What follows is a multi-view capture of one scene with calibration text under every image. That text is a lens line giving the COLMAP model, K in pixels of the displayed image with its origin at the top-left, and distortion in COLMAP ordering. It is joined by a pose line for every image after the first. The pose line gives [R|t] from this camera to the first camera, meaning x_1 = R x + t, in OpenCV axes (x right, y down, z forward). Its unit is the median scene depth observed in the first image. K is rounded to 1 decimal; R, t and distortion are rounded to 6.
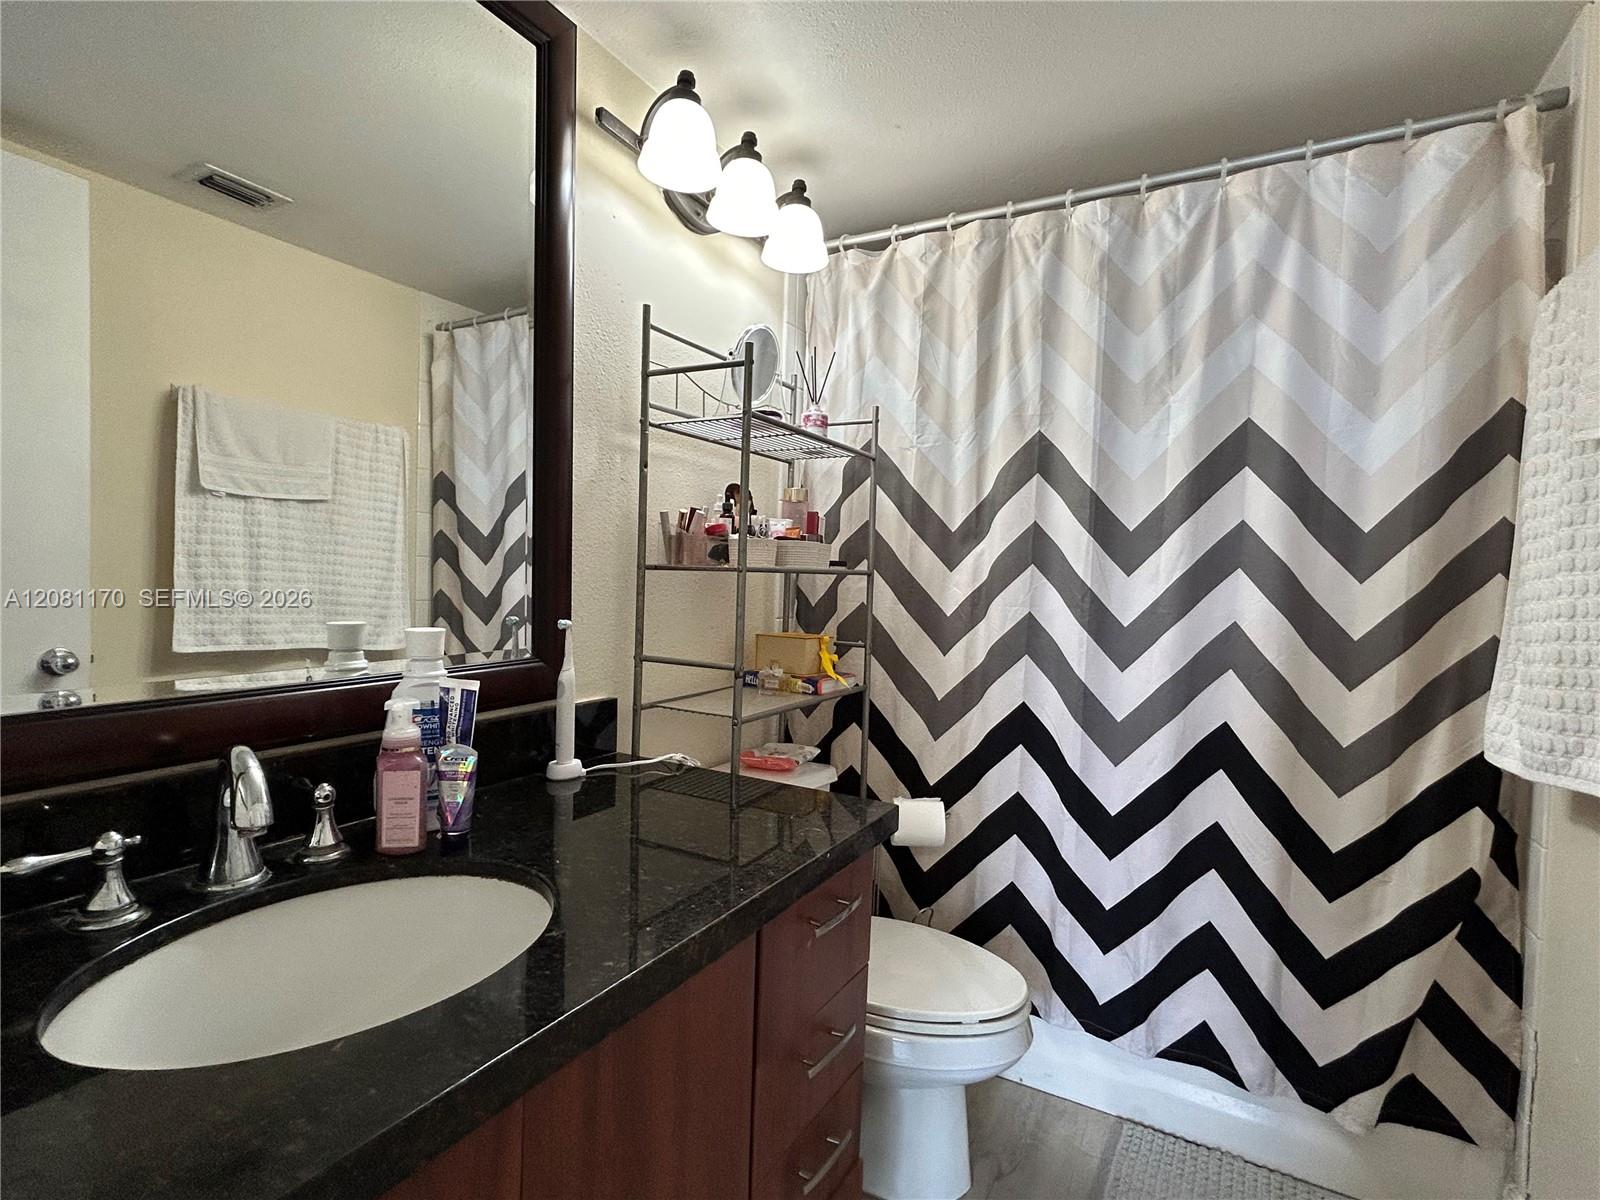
lens RADIAL K [[787.1, 0, 794.4], [0, 787.1, 598.3], [0, 0, 1]] dist [-0.004879, 0.005289]
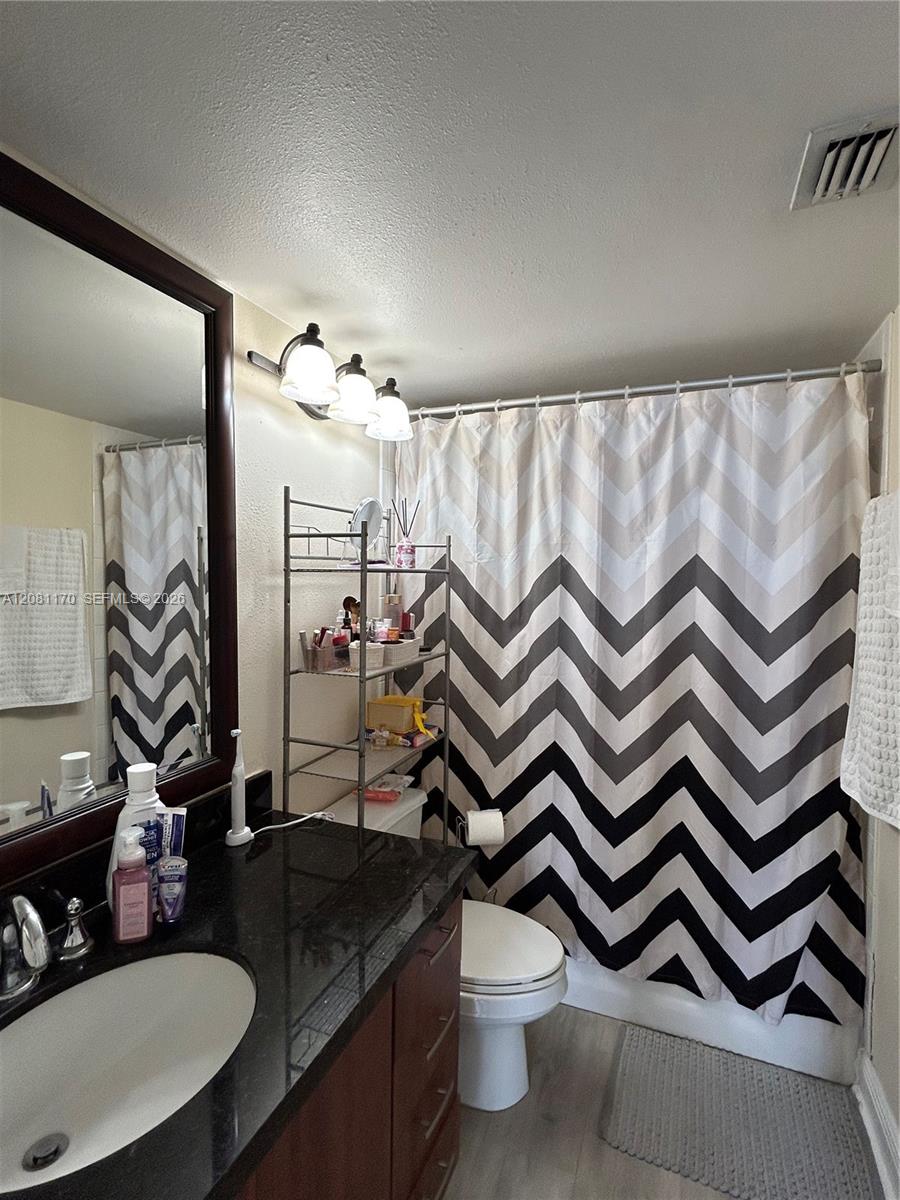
lens RADIAL K [[590.3, 0, 448.3], [0, 590.3, 594.2], [0, 0, 1]] dist [-0.004879, 0.005289]
pose [[0.991998, -0.024367, 0.123881, -0.035911], [0.023702, 0.999696, 0.006842, -0.169859], [-0.124010, -0.003851, 0.992274, -0.062970]]
